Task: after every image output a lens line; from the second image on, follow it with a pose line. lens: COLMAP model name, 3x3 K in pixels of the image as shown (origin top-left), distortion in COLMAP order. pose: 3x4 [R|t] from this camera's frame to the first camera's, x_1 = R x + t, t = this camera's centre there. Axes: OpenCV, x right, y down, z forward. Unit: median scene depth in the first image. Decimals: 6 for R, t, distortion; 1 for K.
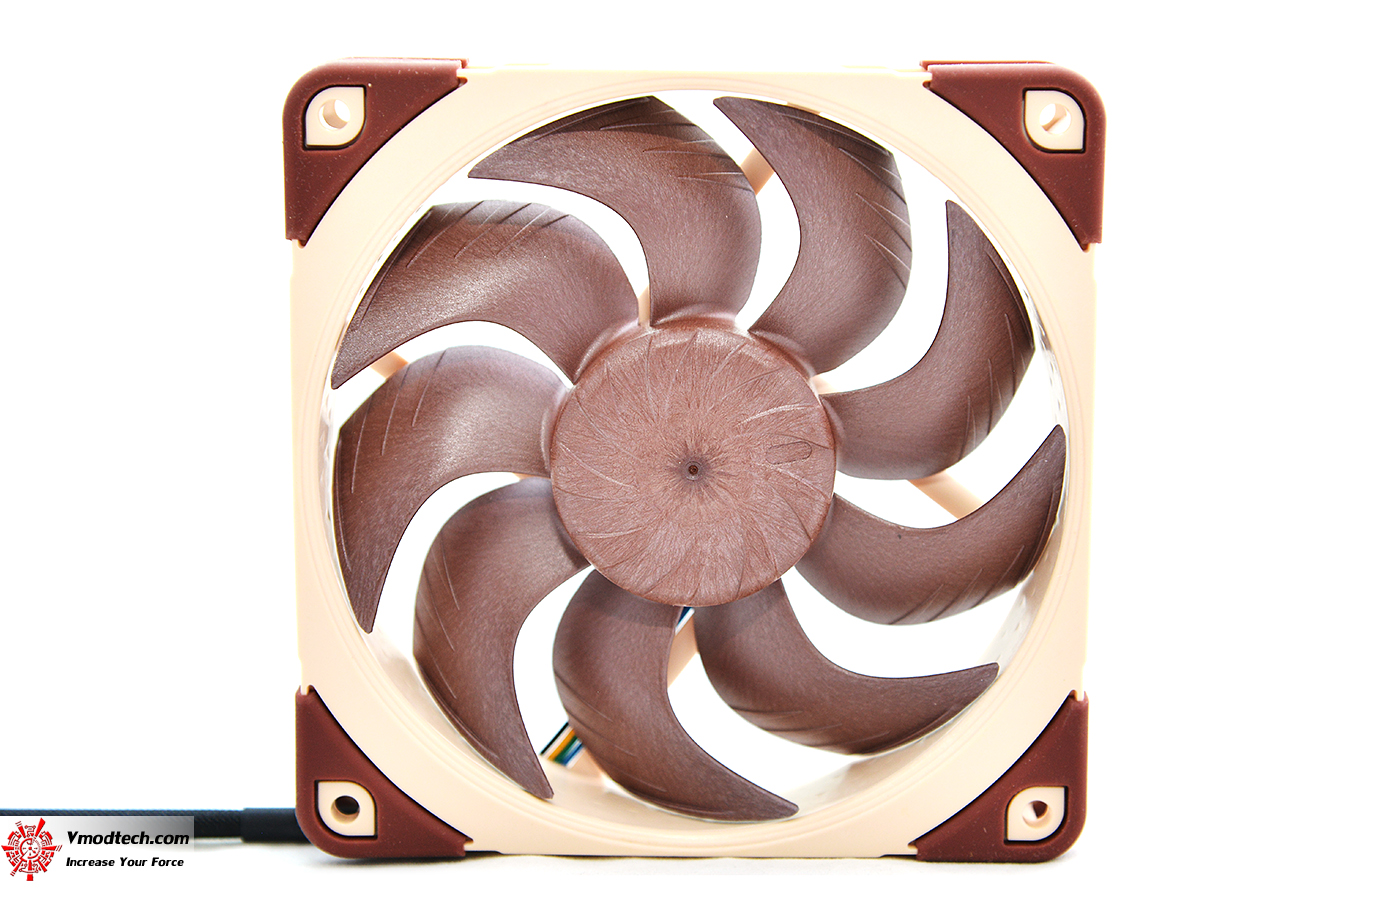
lens RADIAL K [[3019.9, 0, 692.5], [0, 3019.9, 458.7], [0, 0, 1]] dist [0.356961, 0.000000]
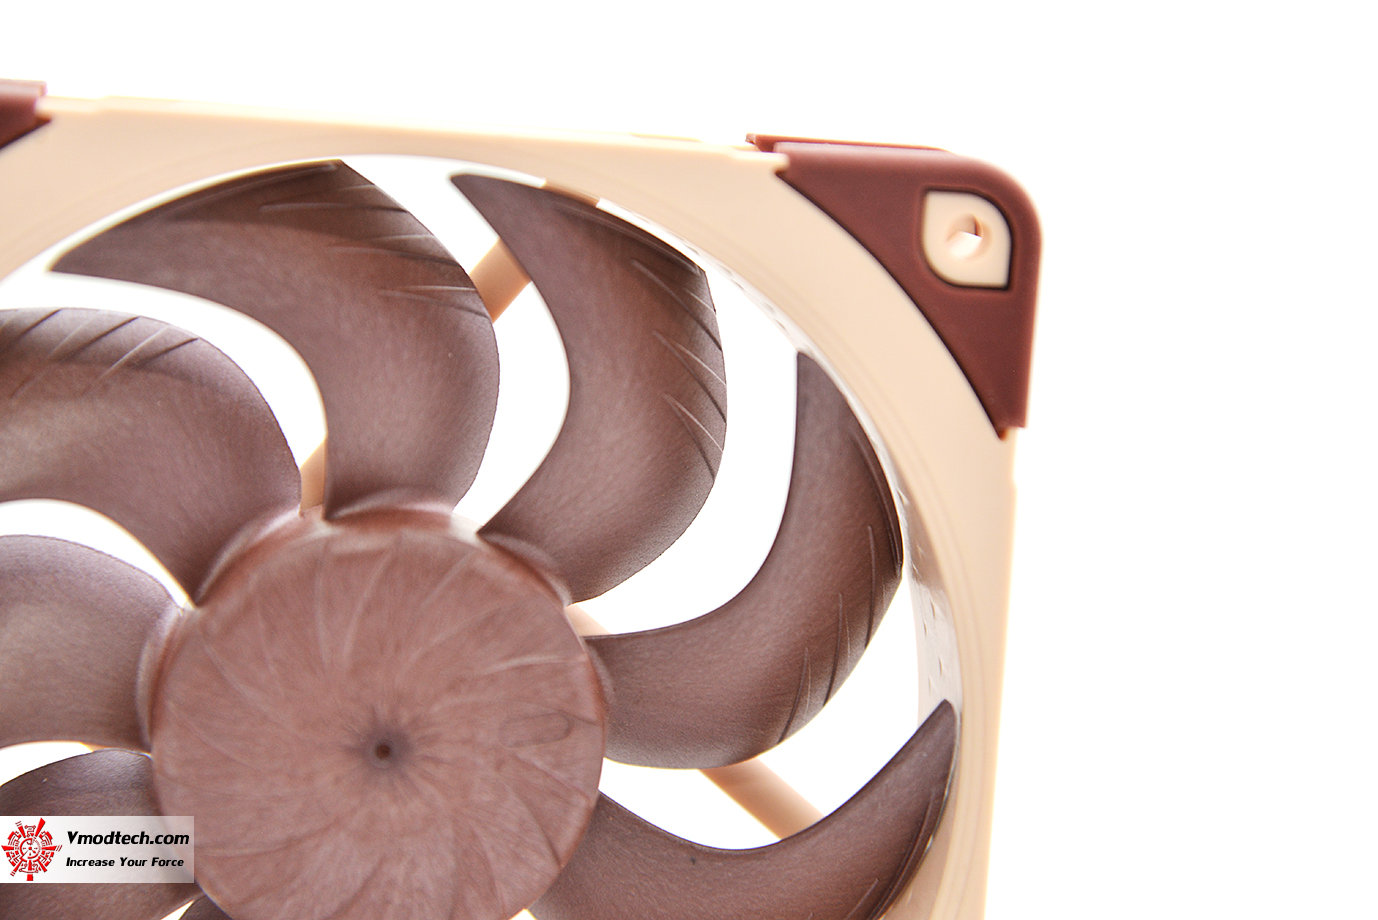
lens RADIAL K [[3512.4, 0, 695.8], [0, 3512.4, 456.9], [0, 0, 1]] dist [0.369295, 0.000000]
pose [[0.987296, 0.046363, 0.151978, -0.050295], [-0.041201, 0.998468, -0.036942, -0.033055], [-0.153458, 0.030211, 0.987693, 0.254984]]
